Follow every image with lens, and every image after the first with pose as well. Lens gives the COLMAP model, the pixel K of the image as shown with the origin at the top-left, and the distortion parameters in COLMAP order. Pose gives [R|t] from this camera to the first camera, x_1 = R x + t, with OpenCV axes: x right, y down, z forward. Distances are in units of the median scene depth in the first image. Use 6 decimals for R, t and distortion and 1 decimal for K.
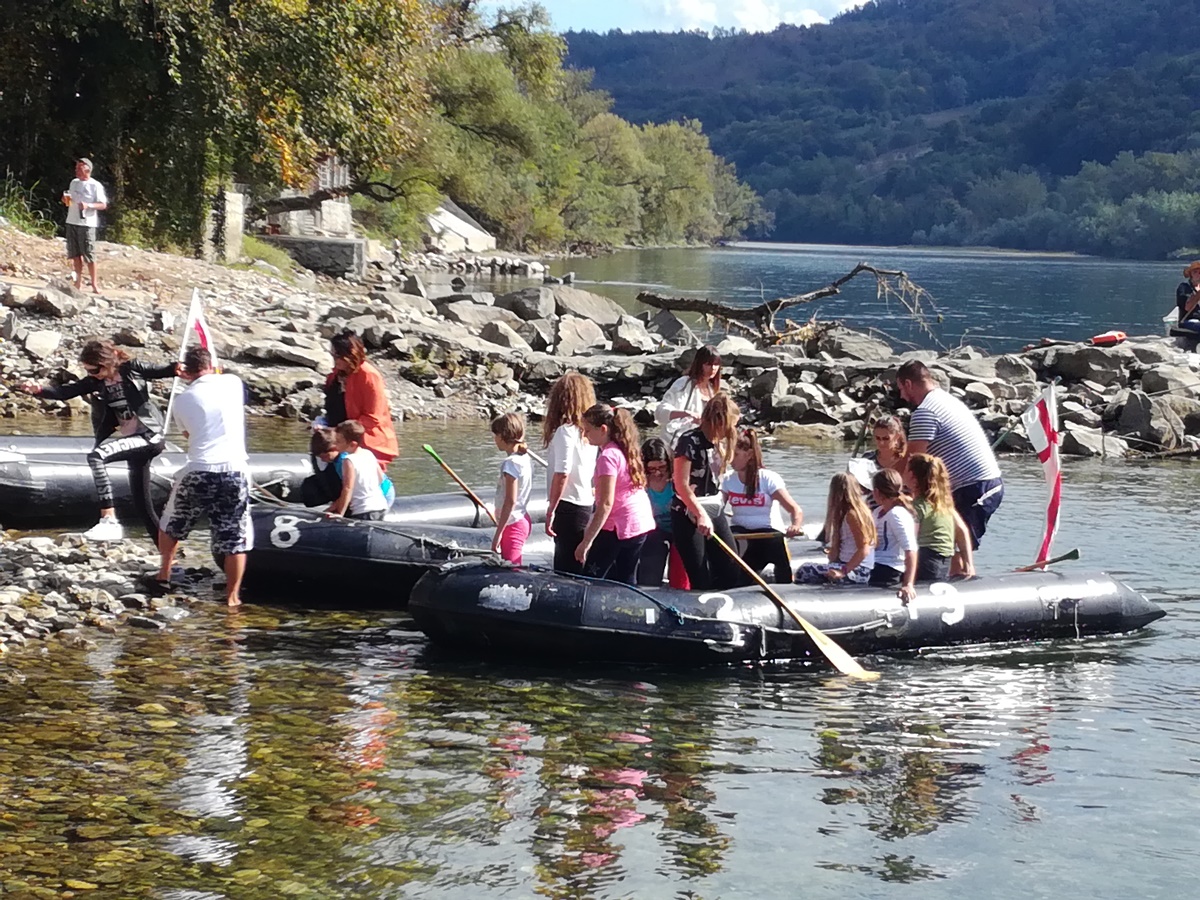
lens RADIAL K [[2528.5, 0, 602.0], [0, 2528.5, 452.6], [0, 0, 1]] dist [0.169667, 0.000000]
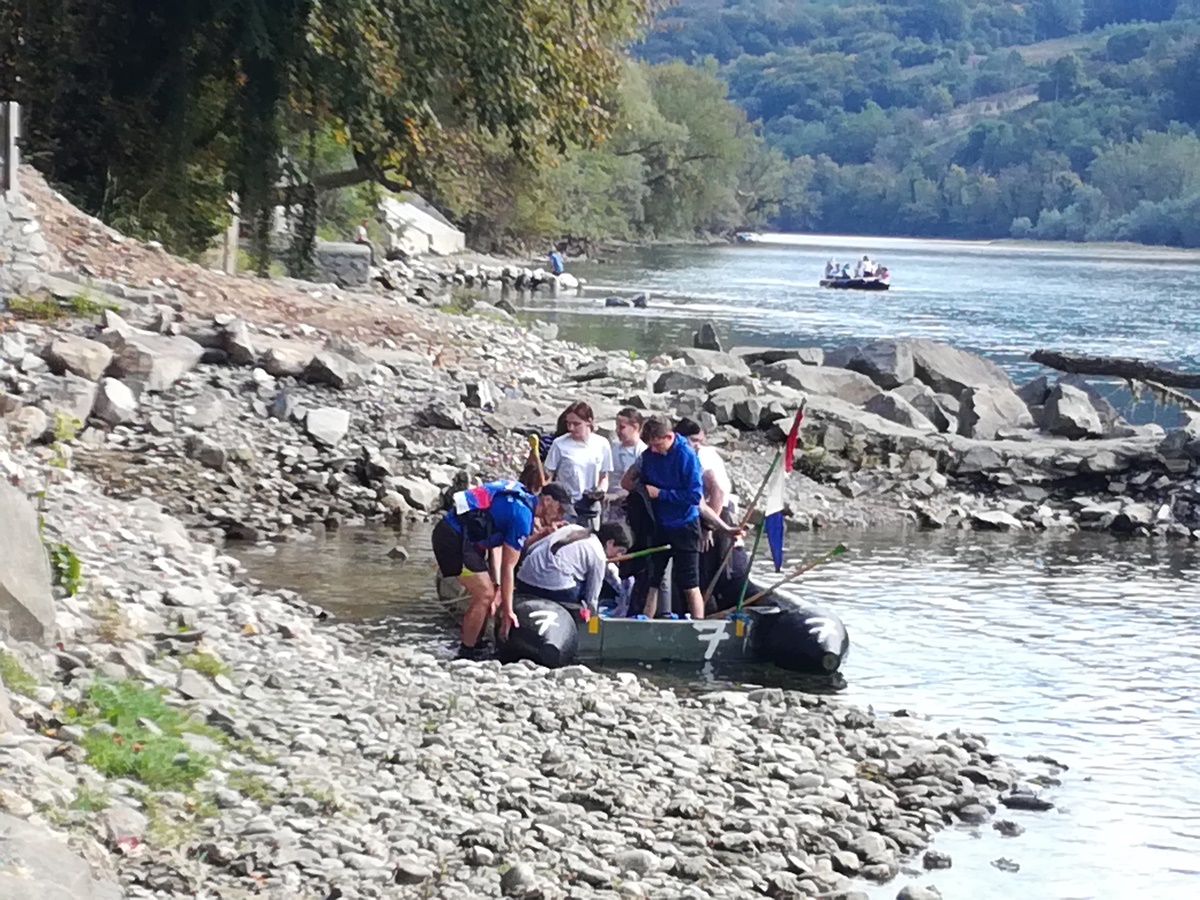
lens RADIAL K [[3786.1, 0, 598.4], [0, 3786.1, 448.5], [0, 0, 1]] dist [0.206317, 0.000000]
pose [[0.999724, 0.002681, 0.023348, -0.159902], [-0.002099, 0.999687, -0.024917, -0.007998], [-0.023408, 0.024861, 0.999417, -0.113311]]
